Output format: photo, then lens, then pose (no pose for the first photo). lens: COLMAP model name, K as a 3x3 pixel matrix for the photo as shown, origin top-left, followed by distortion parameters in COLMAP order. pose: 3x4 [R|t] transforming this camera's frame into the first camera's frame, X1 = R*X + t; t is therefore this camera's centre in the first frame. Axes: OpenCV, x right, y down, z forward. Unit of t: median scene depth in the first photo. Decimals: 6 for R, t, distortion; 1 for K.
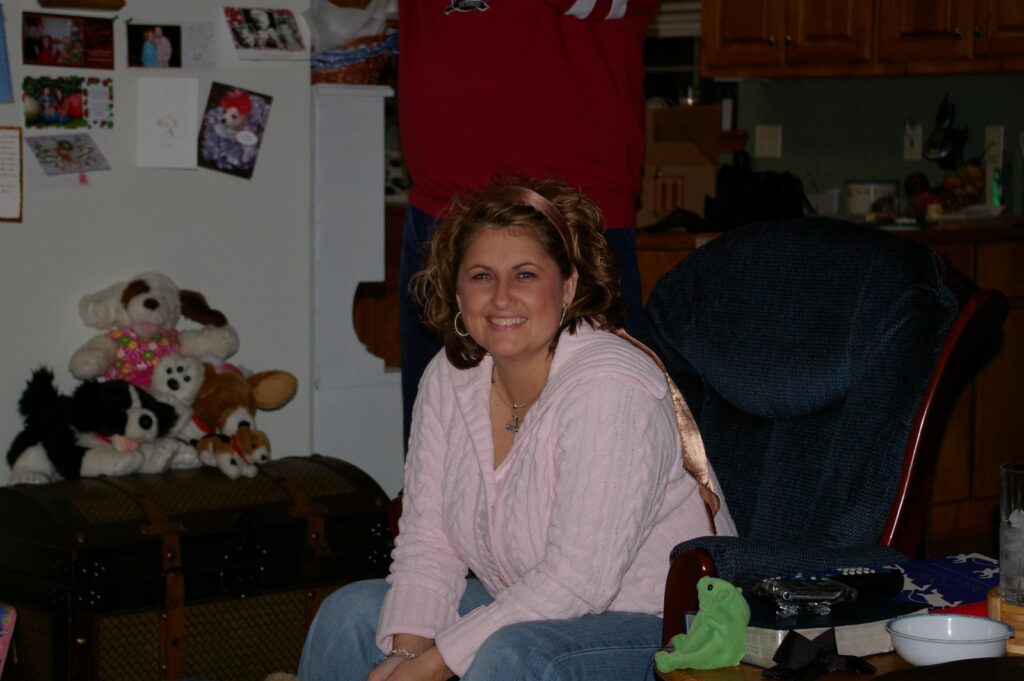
lens RADIAL K [[2310.8, 0, 511.1], [0, 2310.8, 344.1], [0, 0, 1]] dist [0.144122, 0.000000]
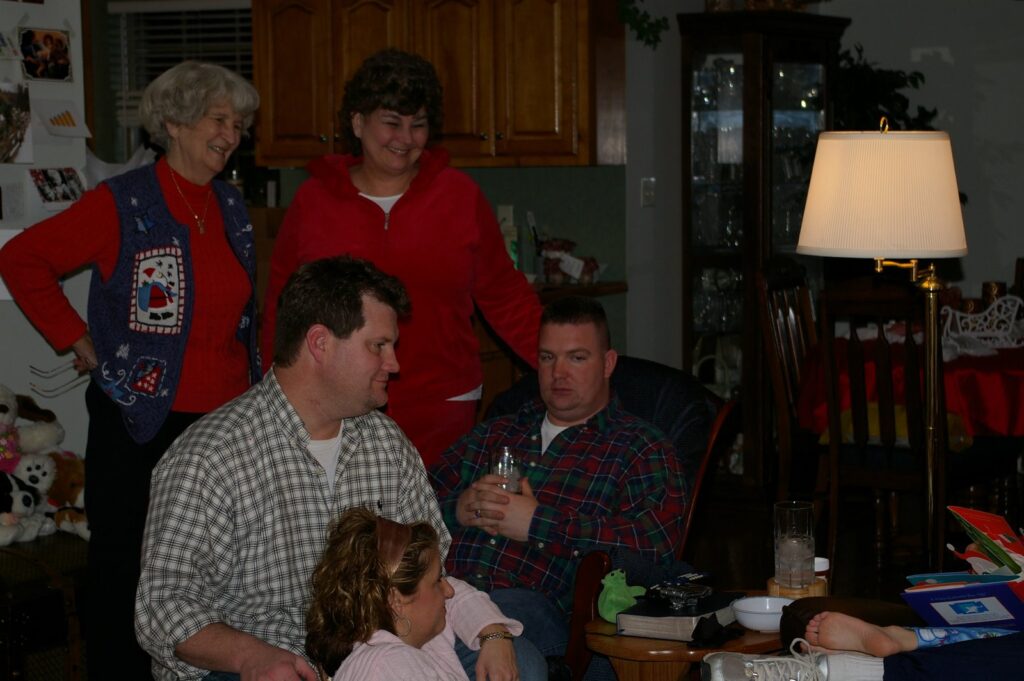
lens RADIAL K [[2310.8, 0, 515.3], [0, 2310.8, 338.0], [0, 0, 1]] dist [0.144122, 0.000000]
pose [[0.953517, -0.047427, 0.297585, -0.254149], [0.047543, 0.998846, 0.006853, -0.049234], [-0.297566, 0.007614, 0.954671, -0.295473]]
